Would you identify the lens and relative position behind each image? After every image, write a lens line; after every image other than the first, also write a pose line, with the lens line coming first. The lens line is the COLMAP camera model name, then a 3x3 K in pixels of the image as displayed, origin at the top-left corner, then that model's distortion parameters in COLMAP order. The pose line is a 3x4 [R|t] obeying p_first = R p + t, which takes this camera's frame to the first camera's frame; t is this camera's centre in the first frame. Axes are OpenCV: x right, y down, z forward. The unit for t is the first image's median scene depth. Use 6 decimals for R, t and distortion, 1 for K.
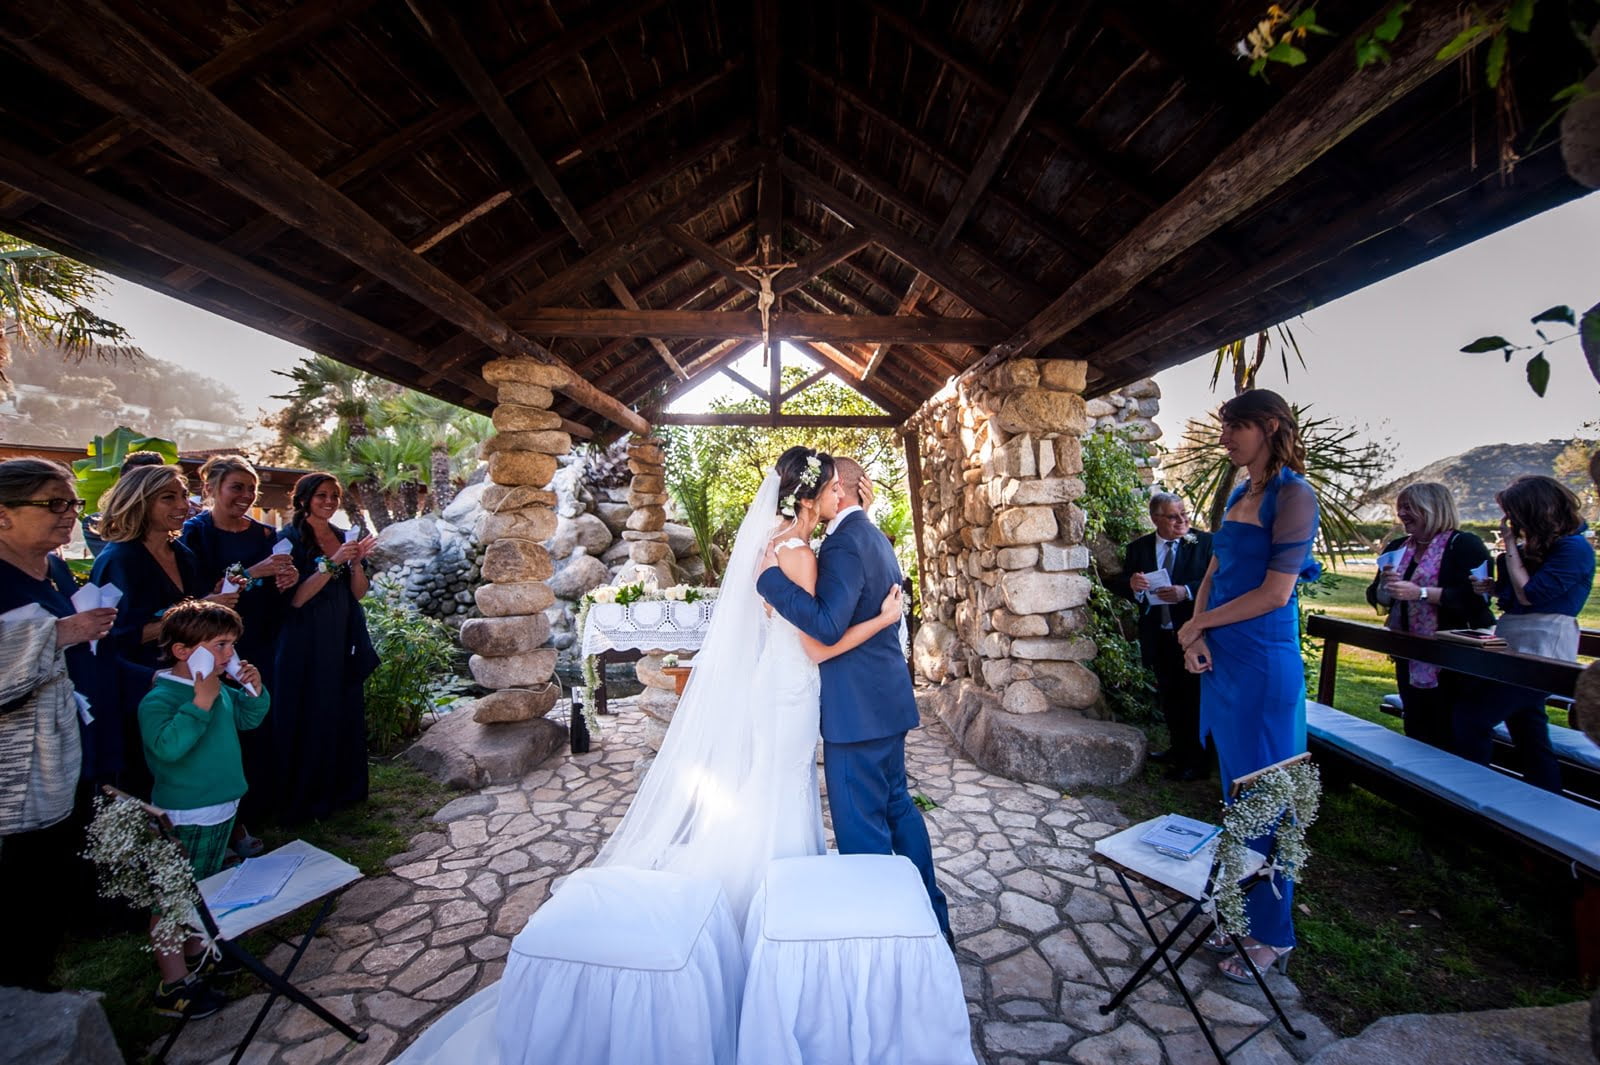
lens RADIAL K [[721.6, 0, 742.6], [0, 721.6, 530.1], [0, 0, 1]] dist [0.000070, -0.000169]
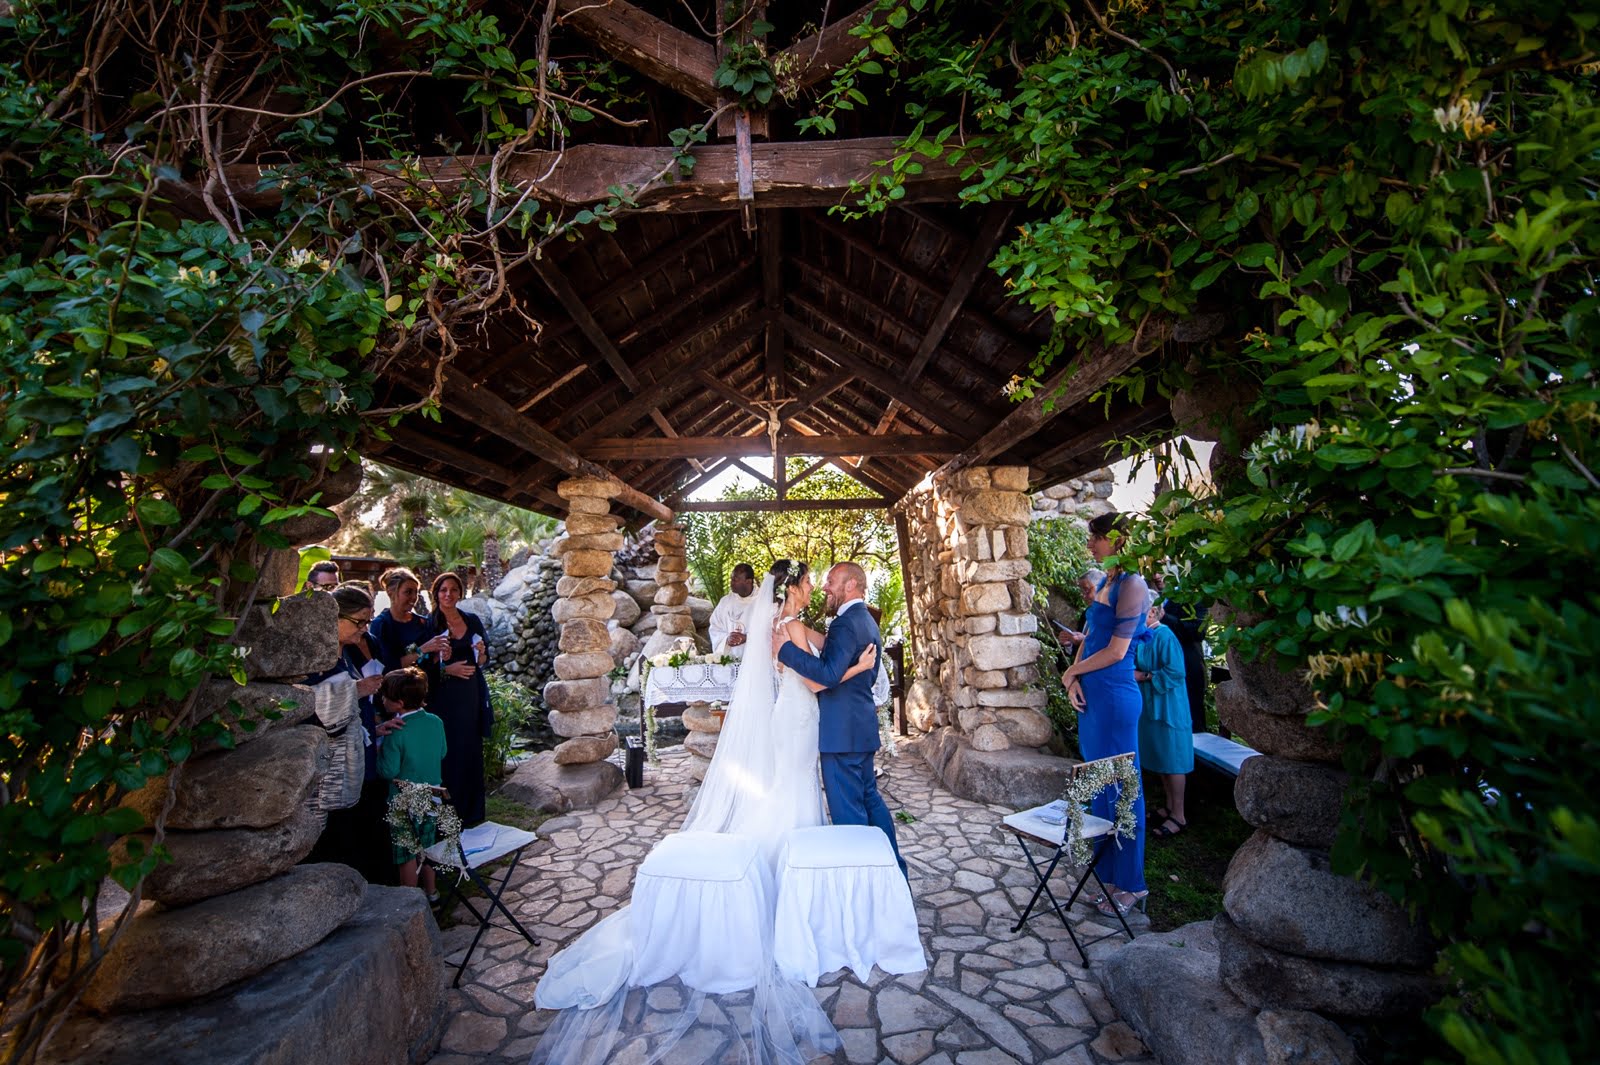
lens RADIAL K [[721.6, 0, 742.6], [0, 721.6, 530.1], [0, 0, 1]] dist [0.000070, -0.000169]
pose [[0.999747, -0.021157, -0.007606, -0.017837], [0.020385, 0.995703, -0.090336, -0.021059], [0.009485, 0.090158, 0.995882, -0.275075]]
